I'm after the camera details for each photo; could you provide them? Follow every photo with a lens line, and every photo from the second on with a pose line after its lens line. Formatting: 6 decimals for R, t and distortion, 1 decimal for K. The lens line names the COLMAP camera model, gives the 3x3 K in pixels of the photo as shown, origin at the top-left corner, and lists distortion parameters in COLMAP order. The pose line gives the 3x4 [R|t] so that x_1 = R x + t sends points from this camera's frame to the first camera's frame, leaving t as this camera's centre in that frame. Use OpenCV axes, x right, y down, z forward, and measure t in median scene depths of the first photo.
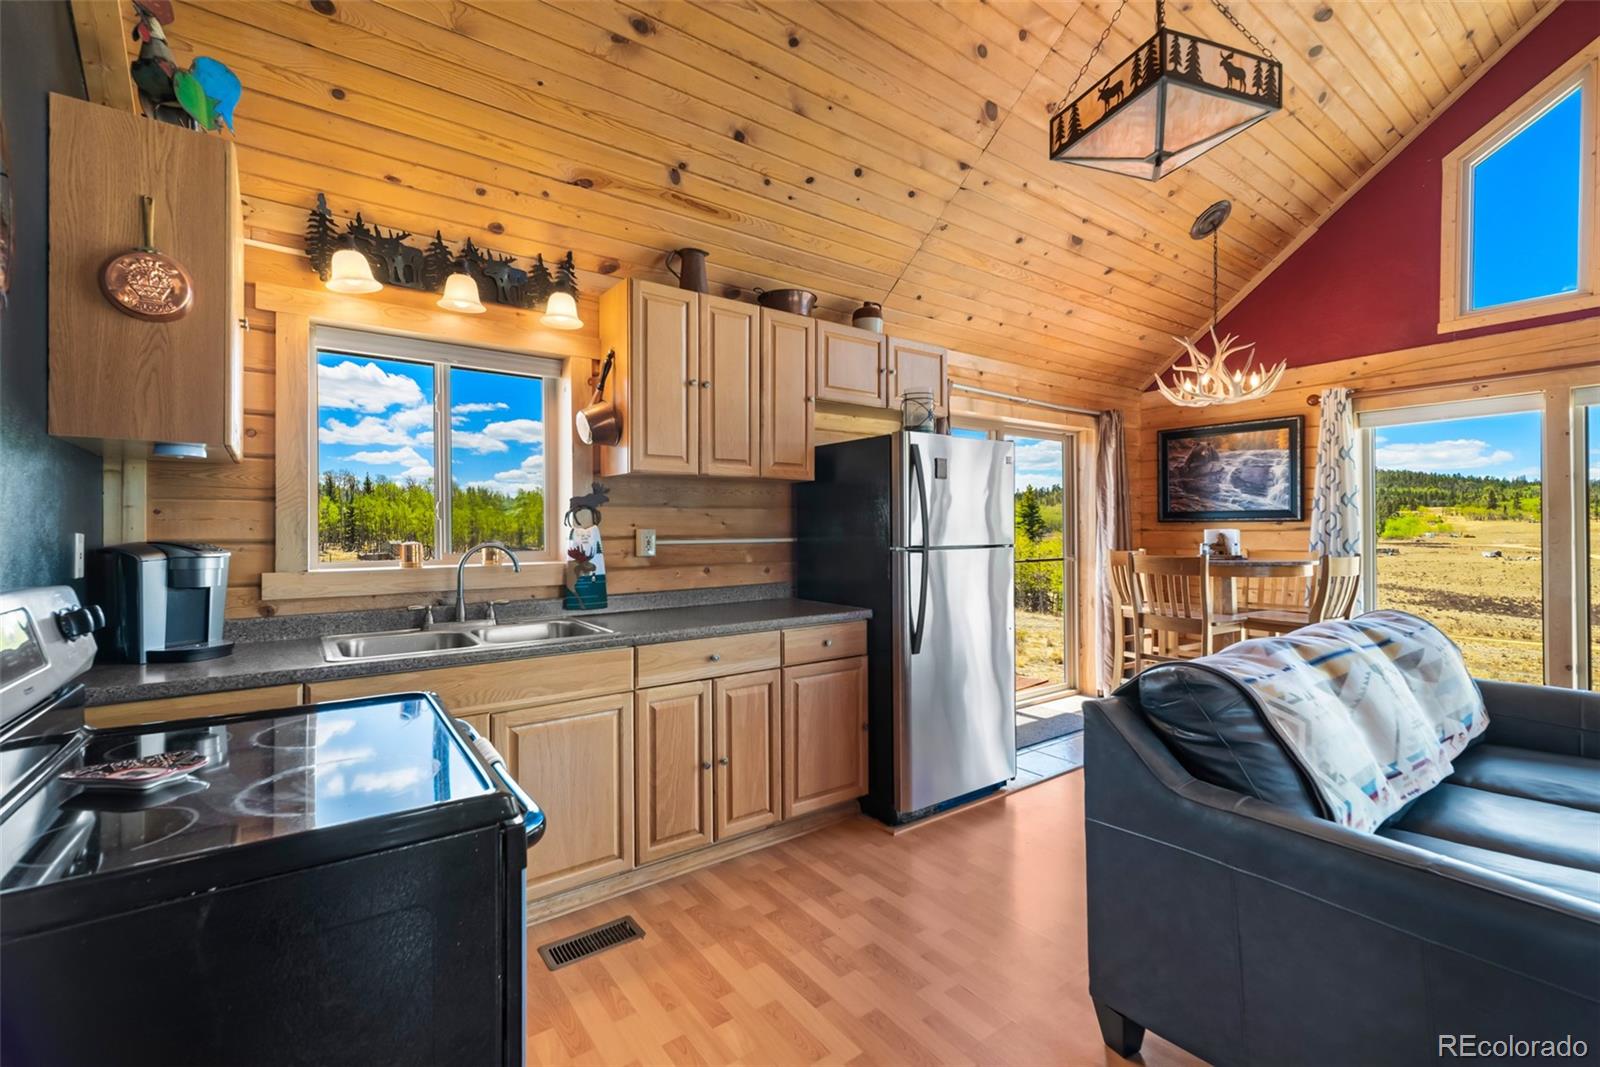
lens RADIAL K [[694.1, 0, 798.0], [0, 694.1, 526.7], [0, 0, 1]] dist [0.008307, 0.000840]
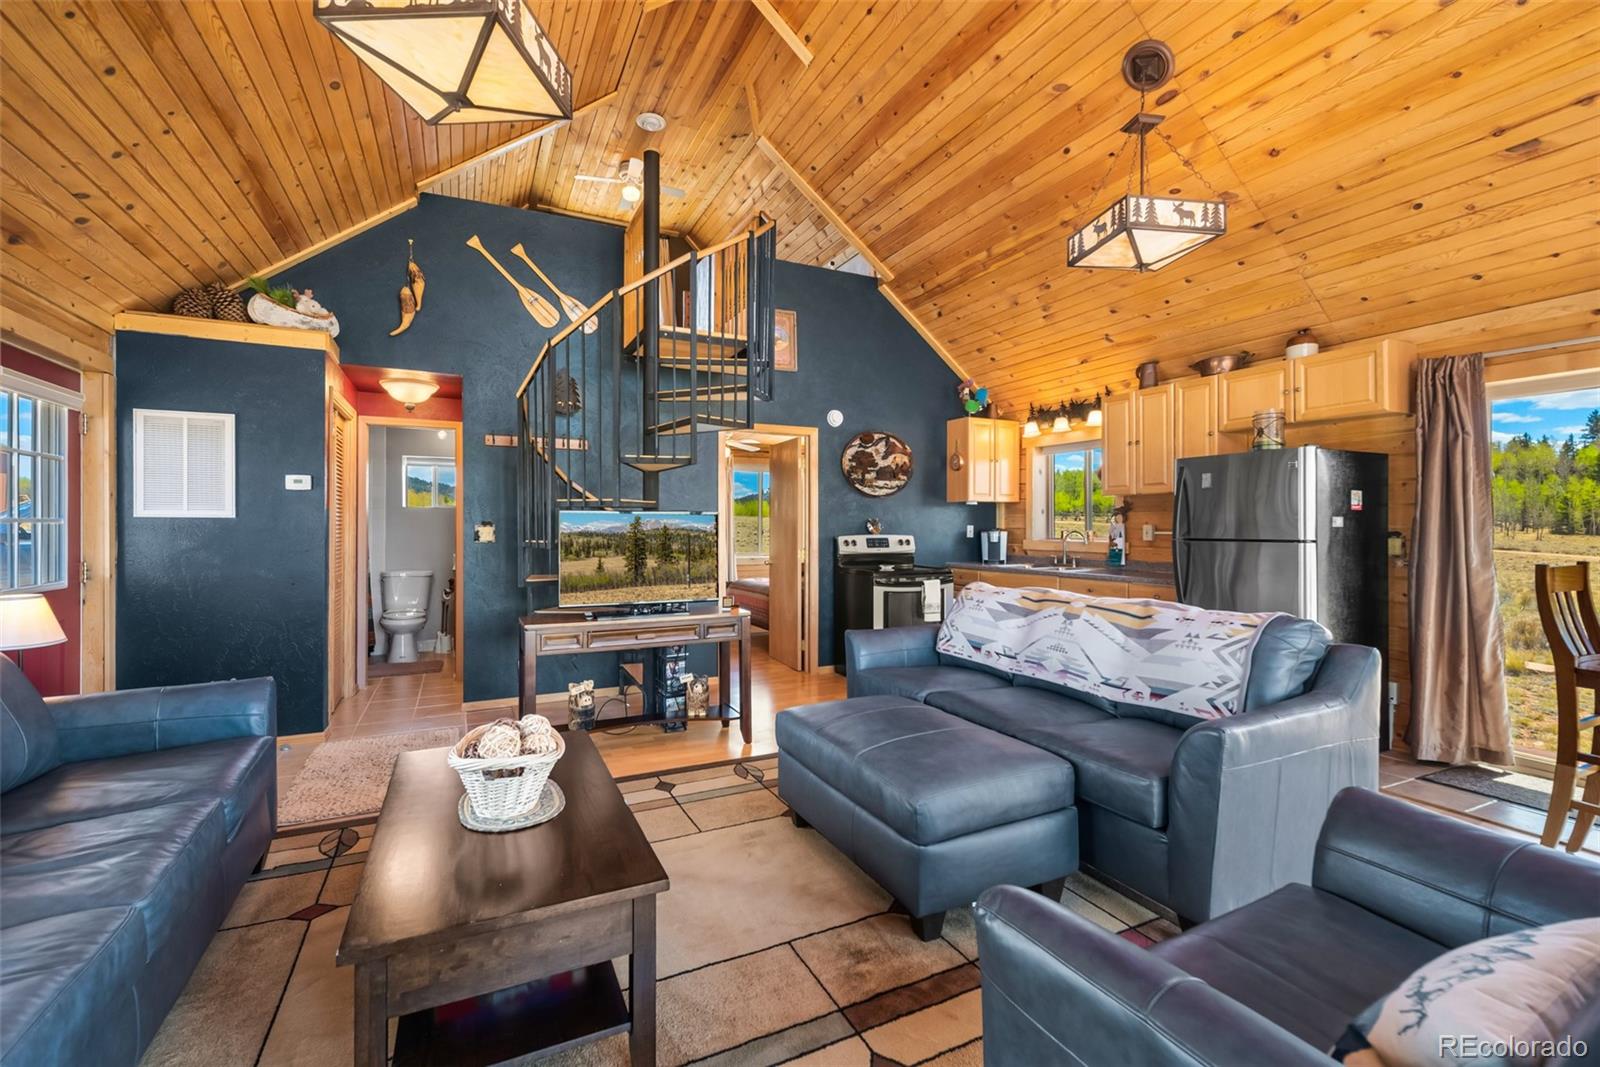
lens RADIAL K [[694.1, 0, 803.6], [0, 694.1, 521.7], [0, 0, 1]] dist [0.008307, 0.000840]
pose [[-0.180063, -0.000105, -0.983655, 1.466594], [0.003396, 0.999994, -0.000728, -0.005745], [0.983649, -0.003471, -0.180062, 0.412476]]
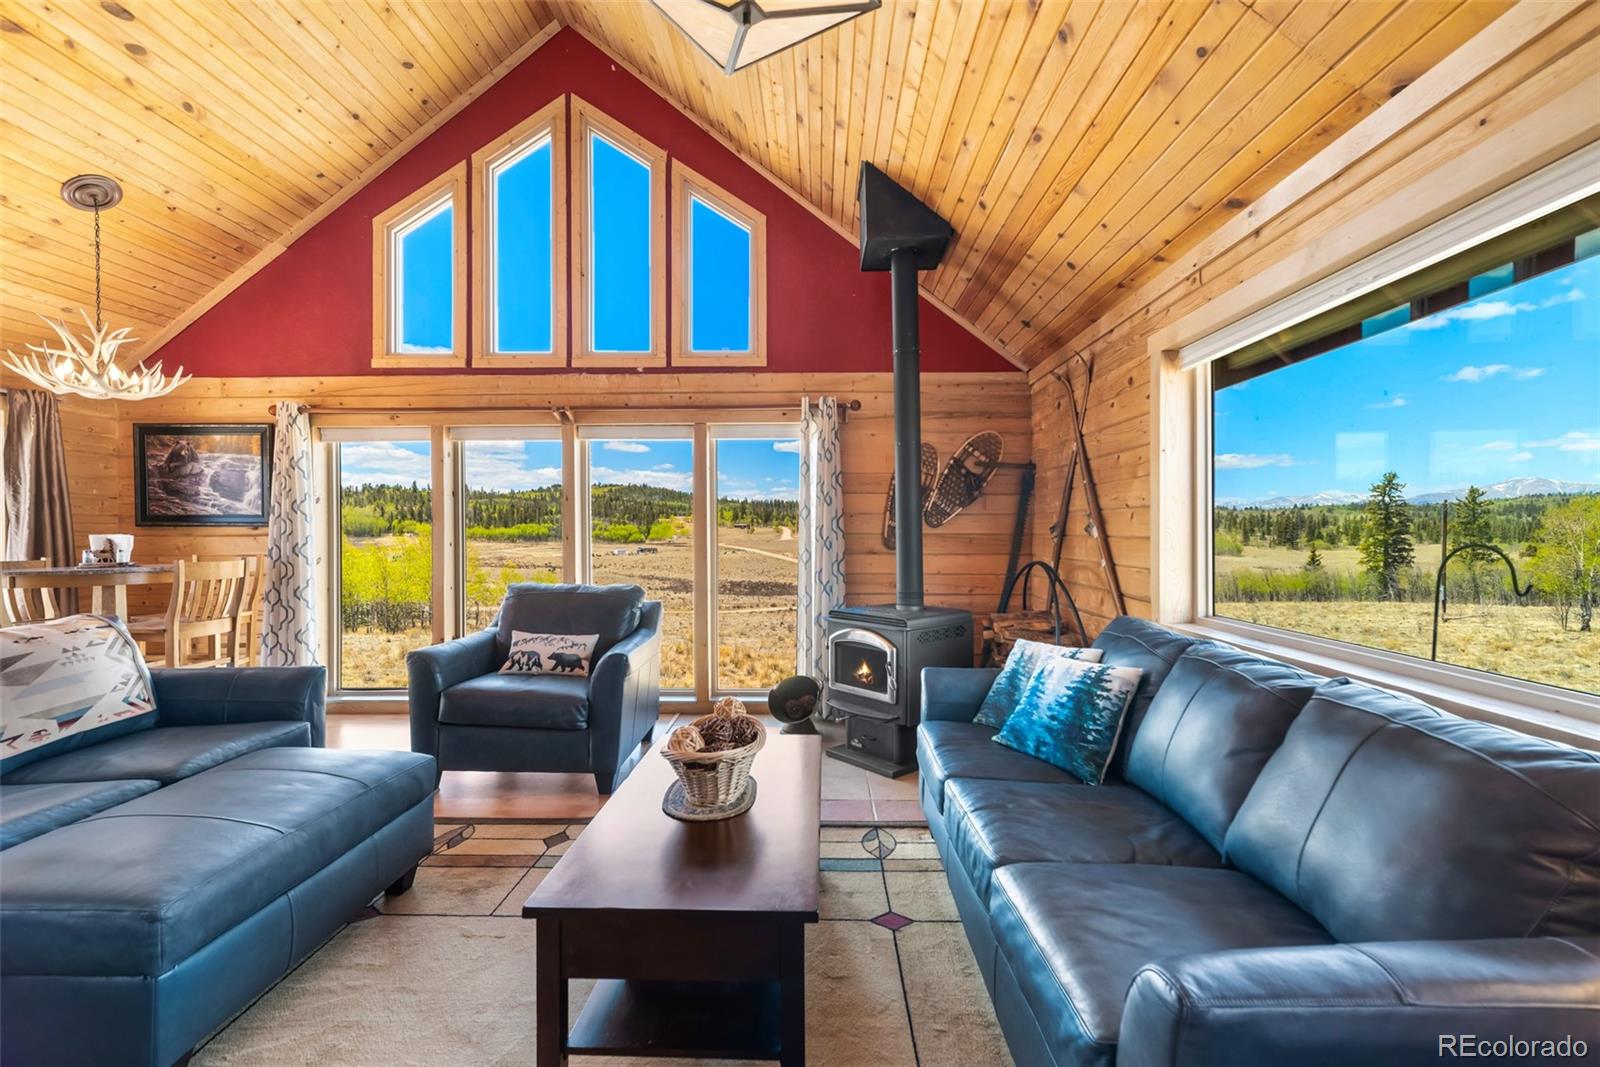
lens RADIAL K [[694.1, 0, 803.3], [0, 694.1, 535.9], [0, 0, 1]] dist [0.008307, 0.000840]
pose [[0.613289, -0.003269, 0.789851, 0.528838], [-0.003086, 0.999974, 0.006535, -0.004150], [-0.789852, -0.006446, 0.613263, -0.349287]]
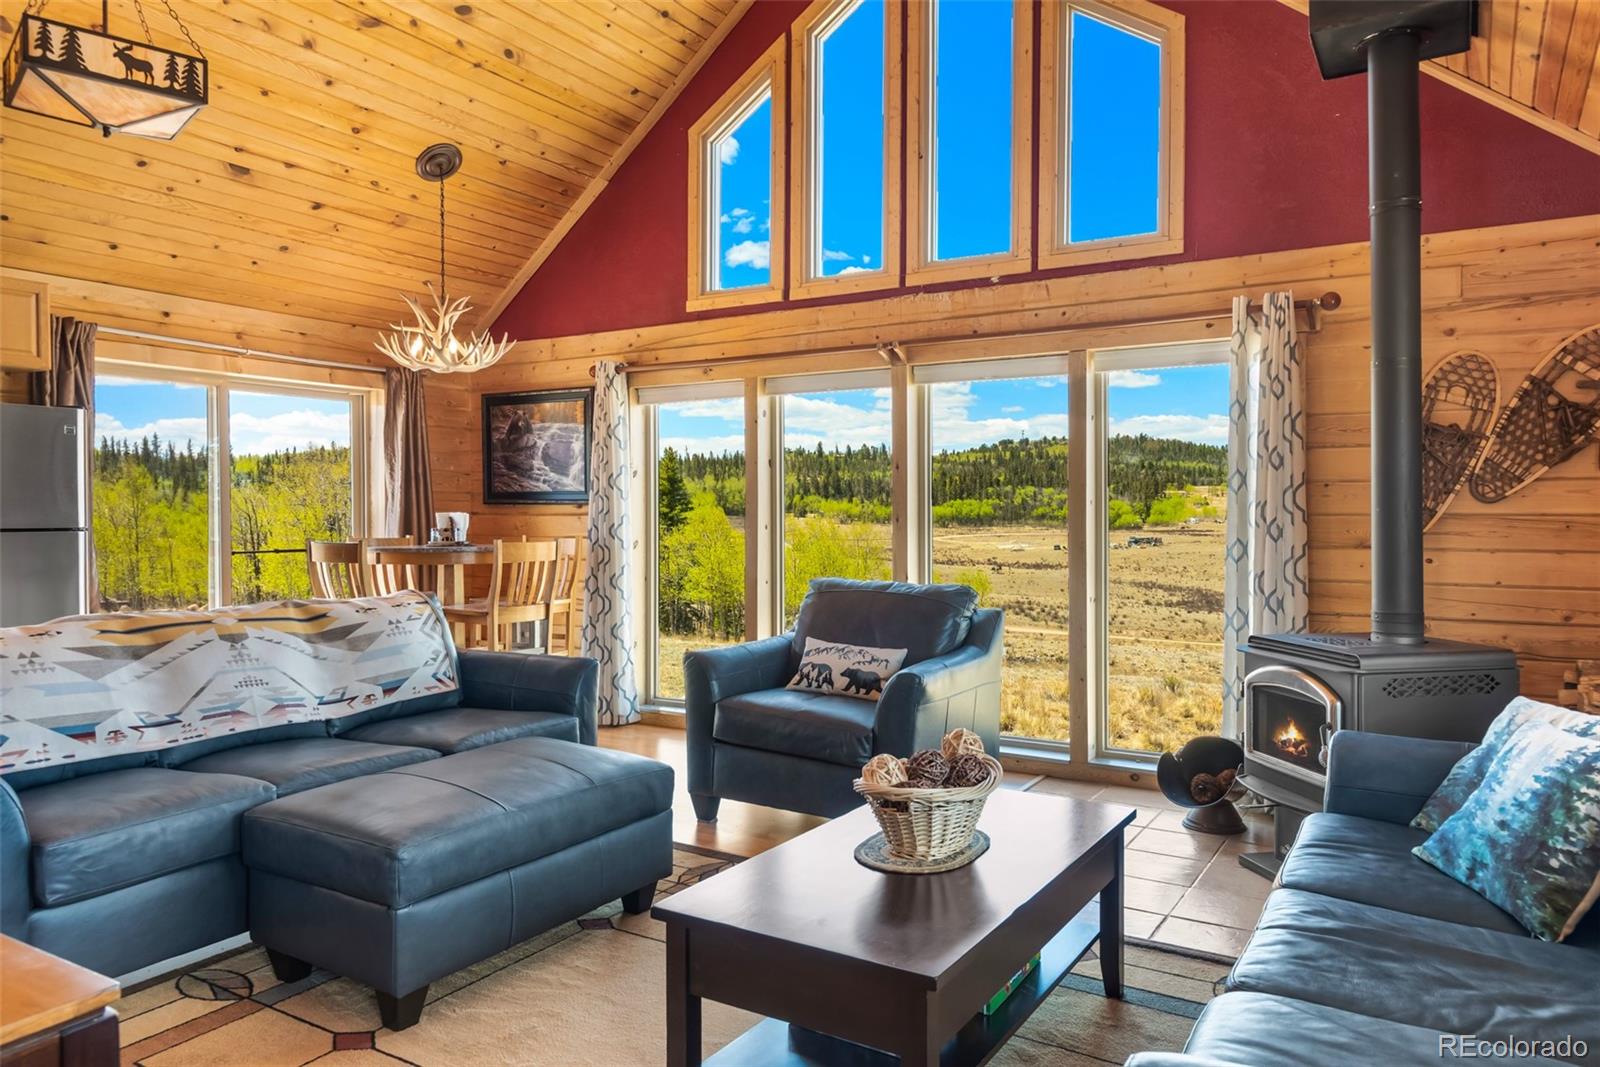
lens RADIAL K [[1090.4, 0, 800.6], [0, 1090.4, 529.2], [0, 0, 1]] dist [0.031376, -0.019437]
pose [[0.927927, -0.003142, 0.372749, 0.603218], [-0.004089, 0.999818, 0.018608, -0.003763], [-0.372740, -0.018791, 0.927746, -0.566186]]
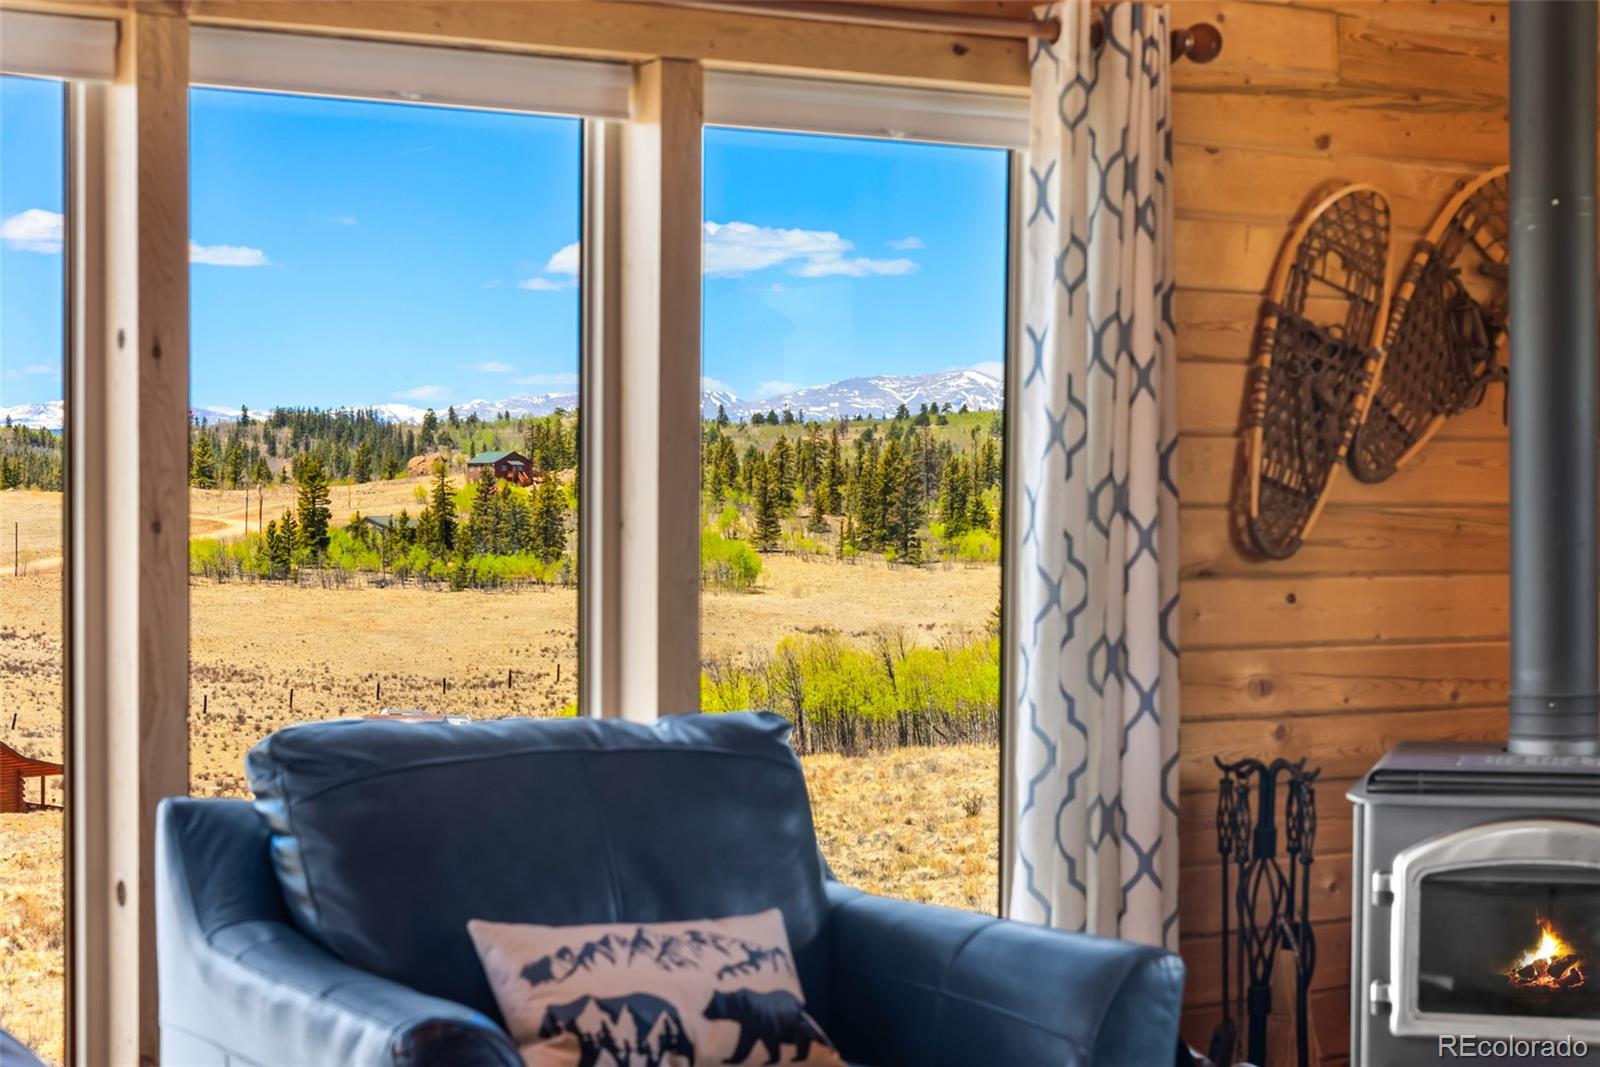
lens RADIAL K [[3016.1, 0, 844.0], [0, 3016.1, 625.0], [0, 0, 1]] dist [-0.076853, 0.000000]
pose [[0.063341, -0.039131, 0.997224, 0.021923], [-0.003747, 0.999215, 0.039447, 0.001834], [-0.997985, -0.006235, 0.063145, 0.487601]]
